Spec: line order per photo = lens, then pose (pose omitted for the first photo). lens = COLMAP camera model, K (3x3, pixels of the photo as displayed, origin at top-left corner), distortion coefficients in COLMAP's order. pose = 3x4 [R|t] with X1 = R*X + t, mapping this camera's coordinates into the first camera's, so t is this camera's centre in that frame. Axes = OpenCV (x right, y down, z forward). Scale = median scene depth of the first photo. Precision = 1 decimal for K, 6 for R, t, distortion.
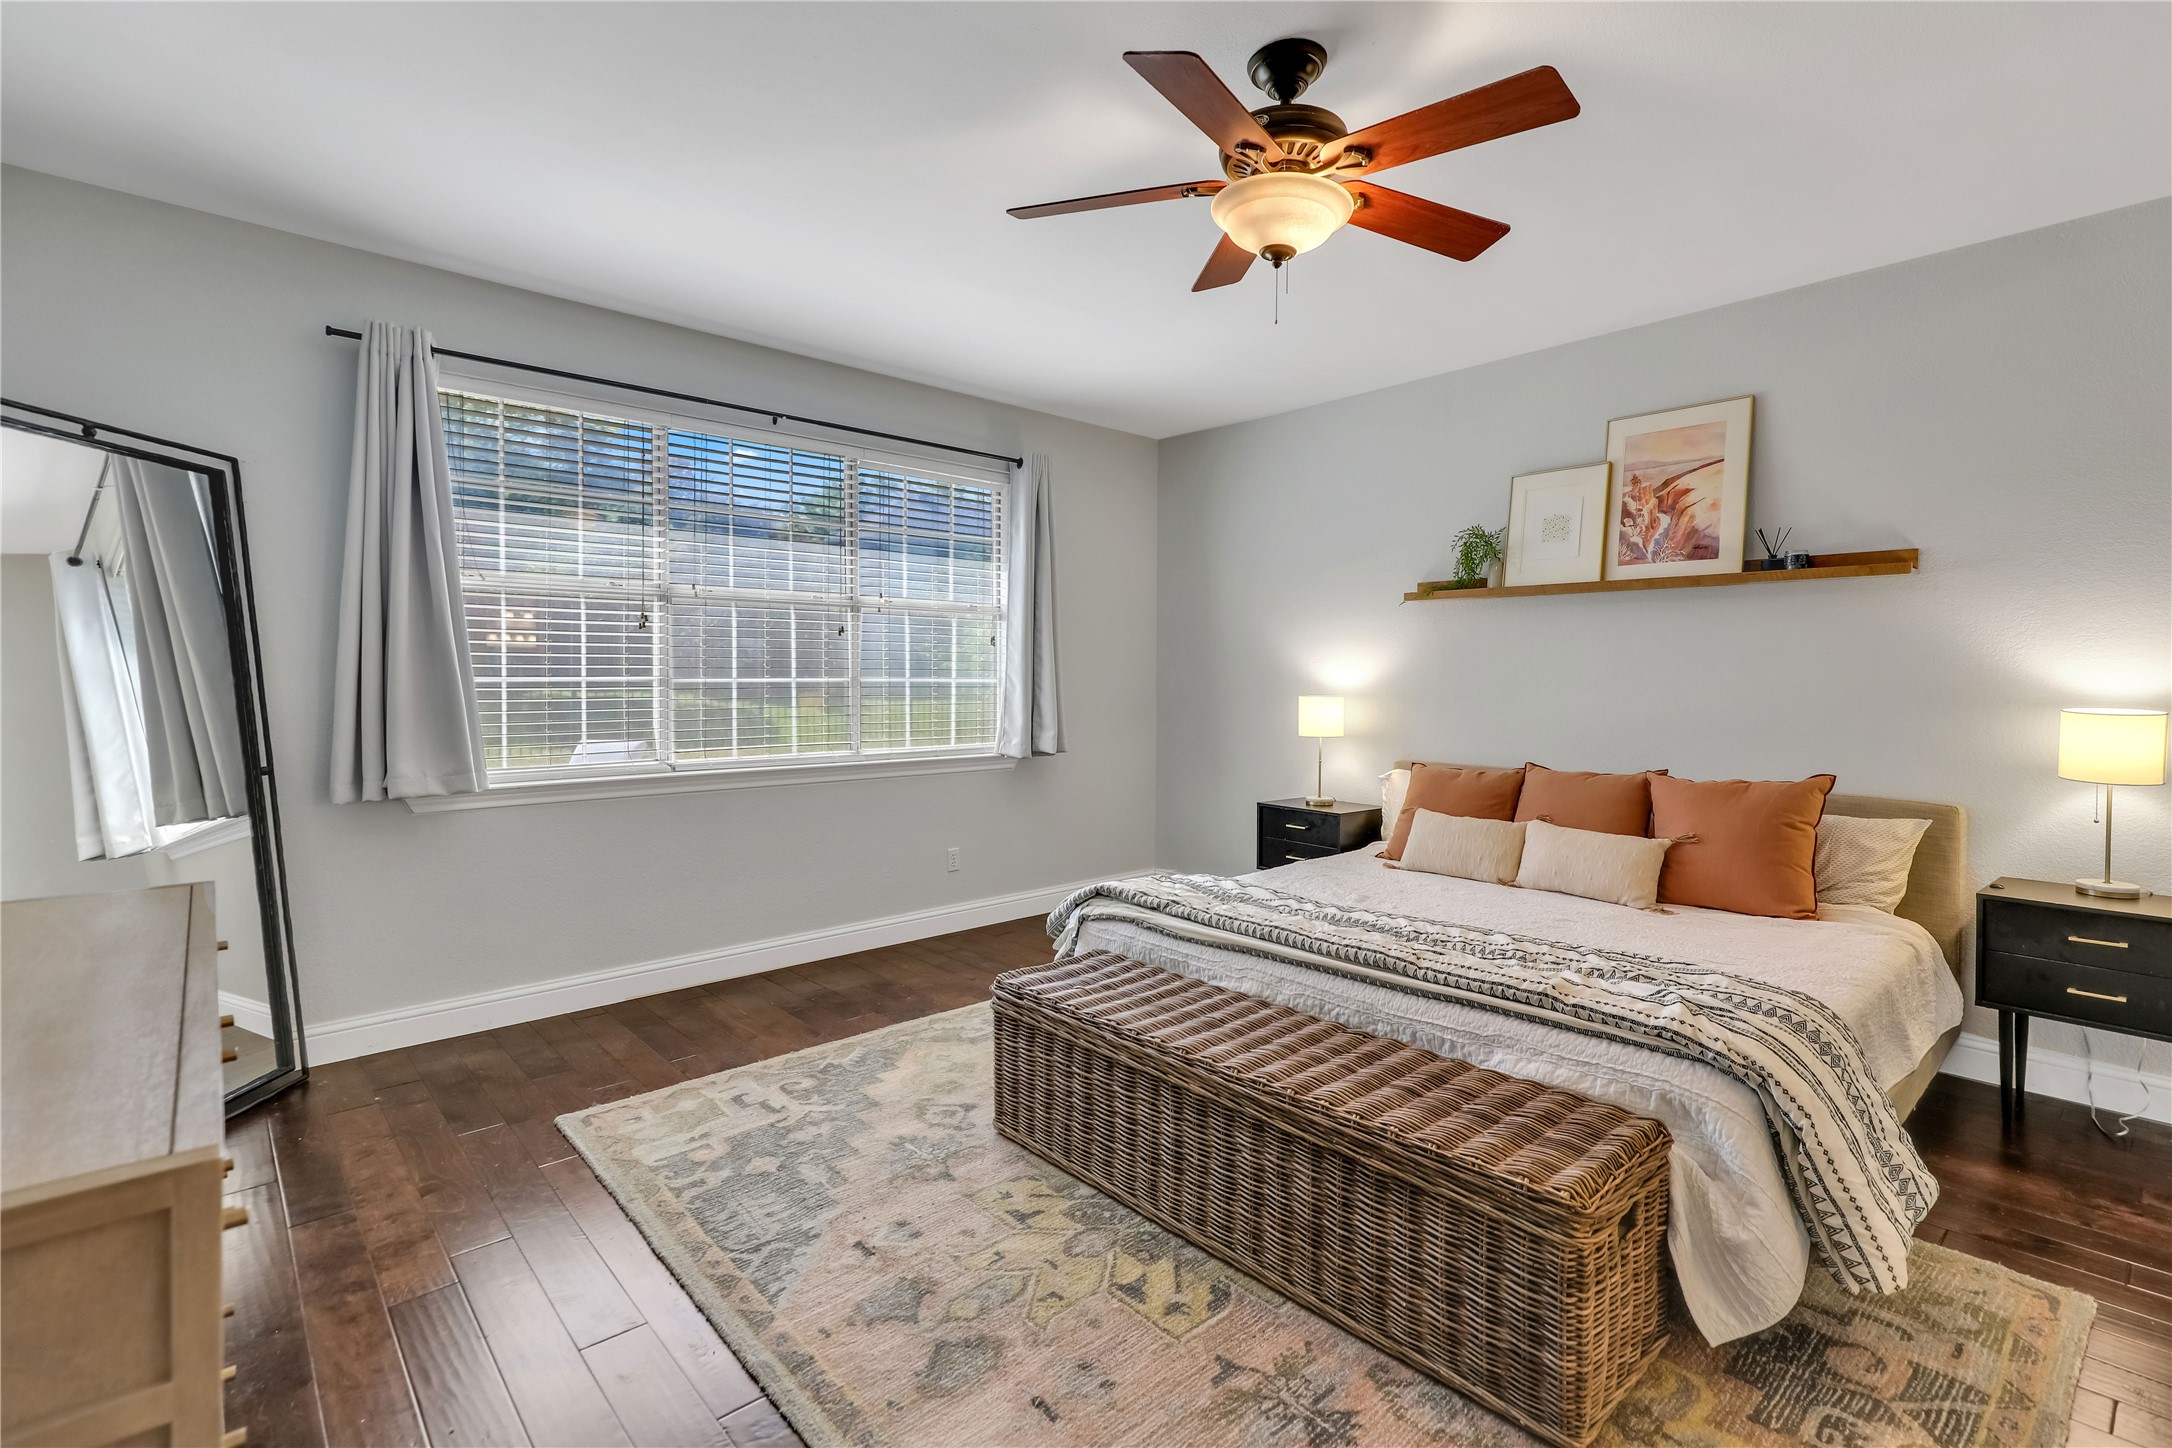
lens RADIAL K [[993.9, 0, 1083.9], [0, 993.9, 664.1], [0, 0, 1]] dist [0.002564, 0.000156]
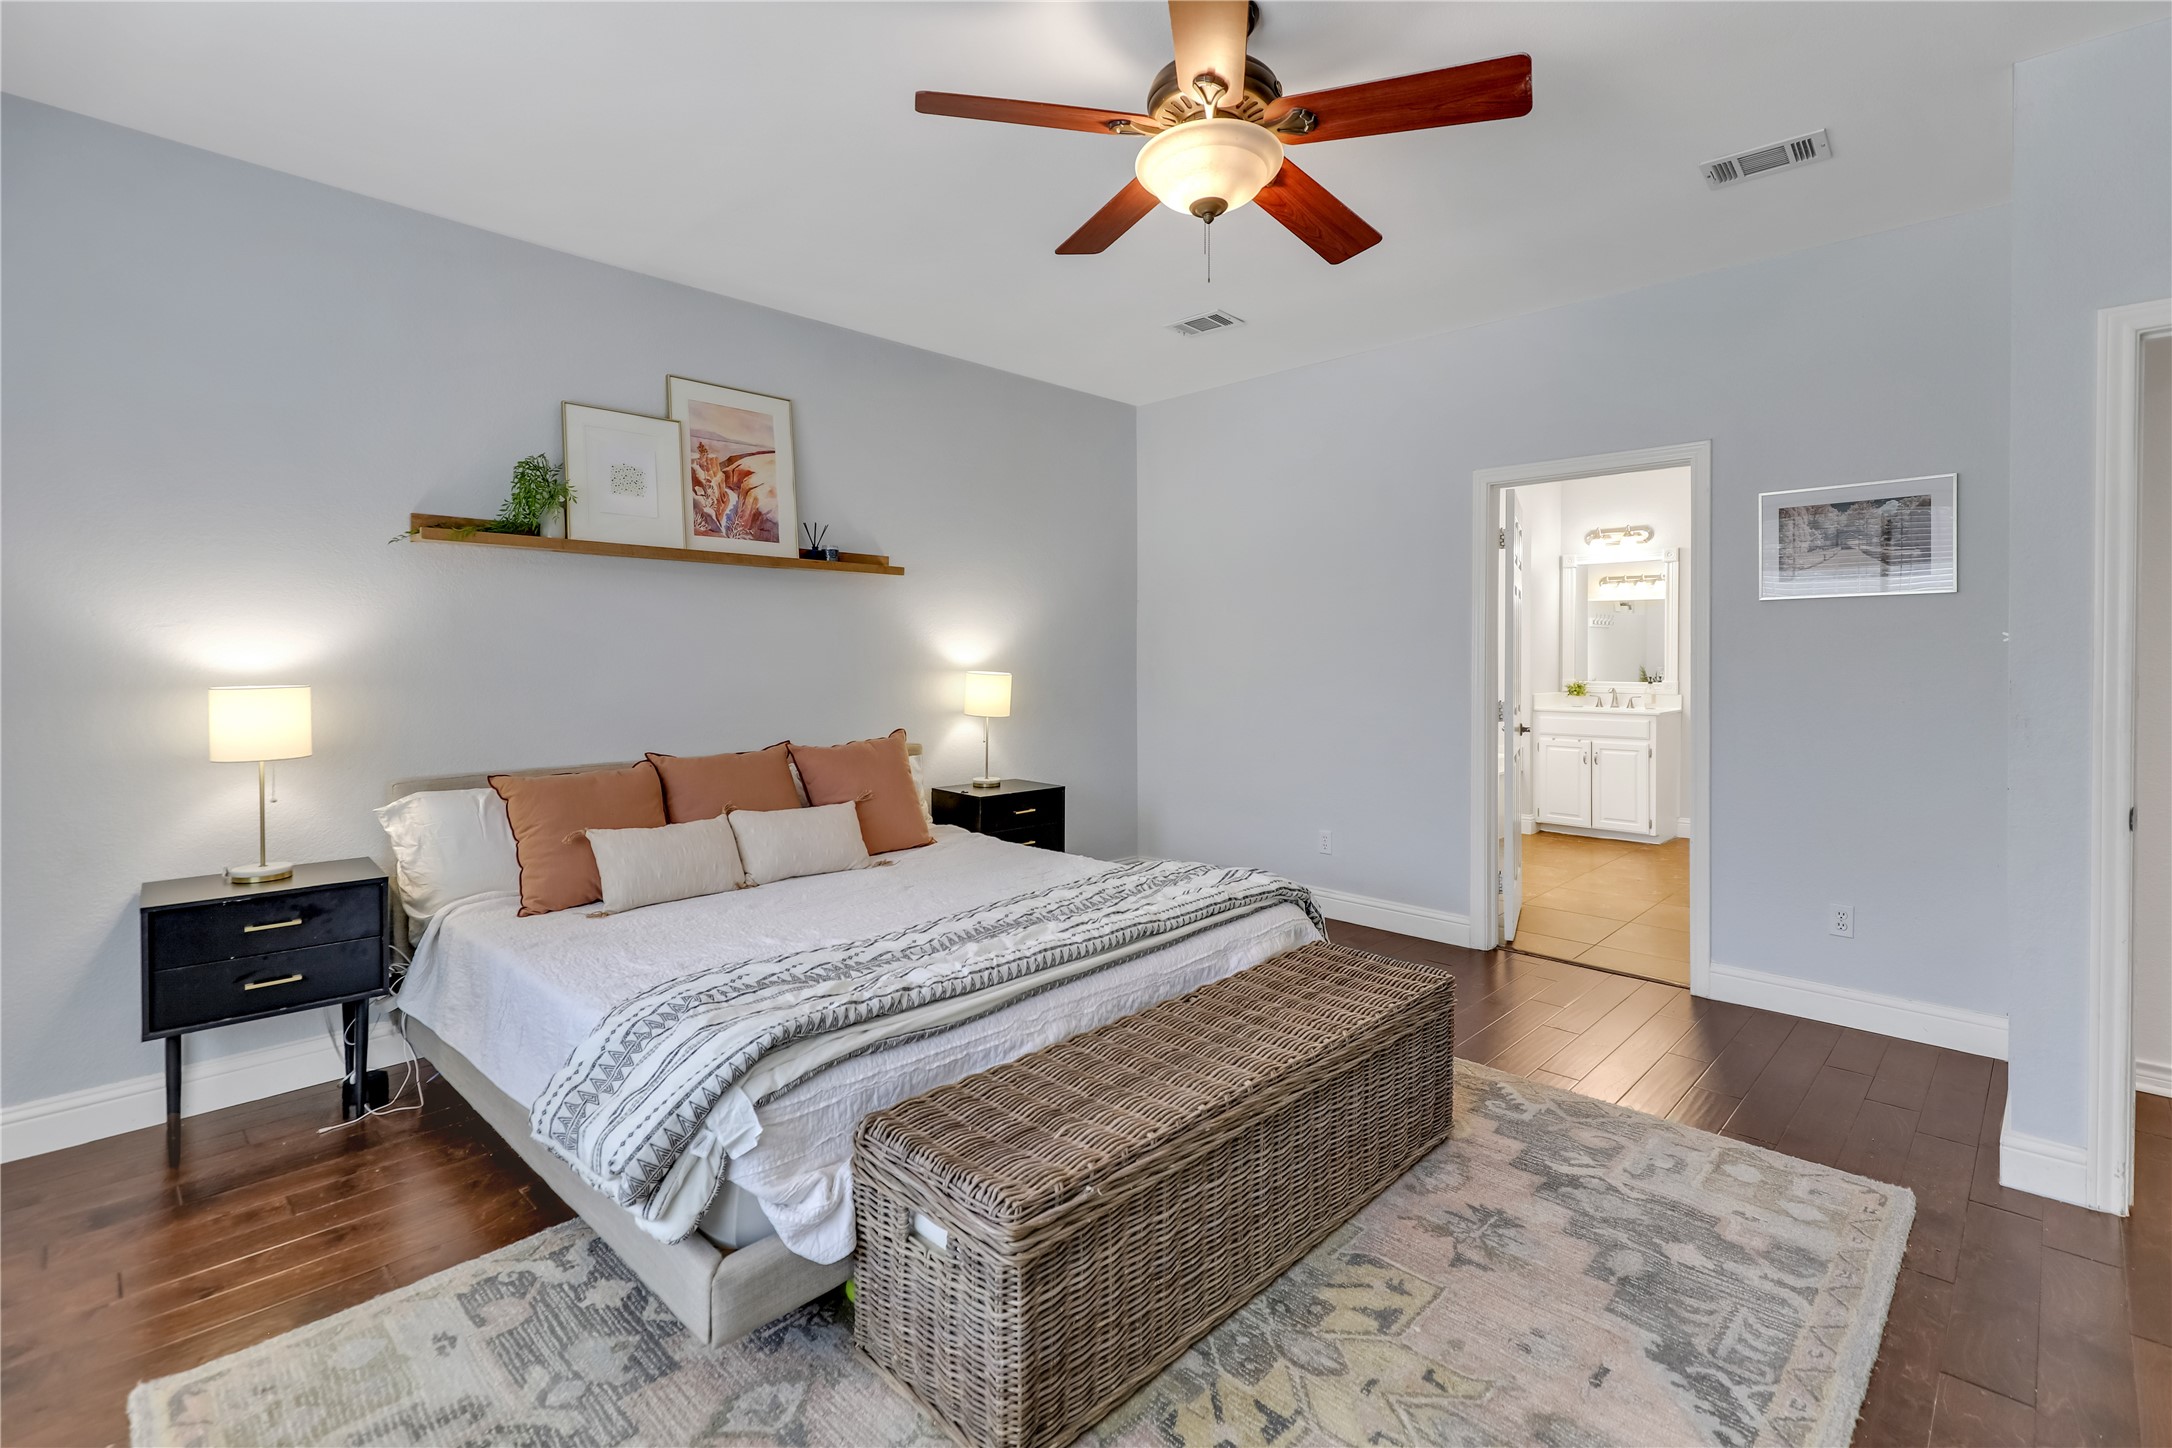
lens RADIAL K [[993.9, 0, 1083.9], [0, 993.9, 664.1], [0, 0, 1]] dist [0.002564, 0.000156]
pose [[-0.068188, -0.012158, 0.997598, -0.453987], [-0.011869, 0.999865, 0.011374, 0.009075], [-0.997602, -0.011065, -0.068323, 0.724243]]
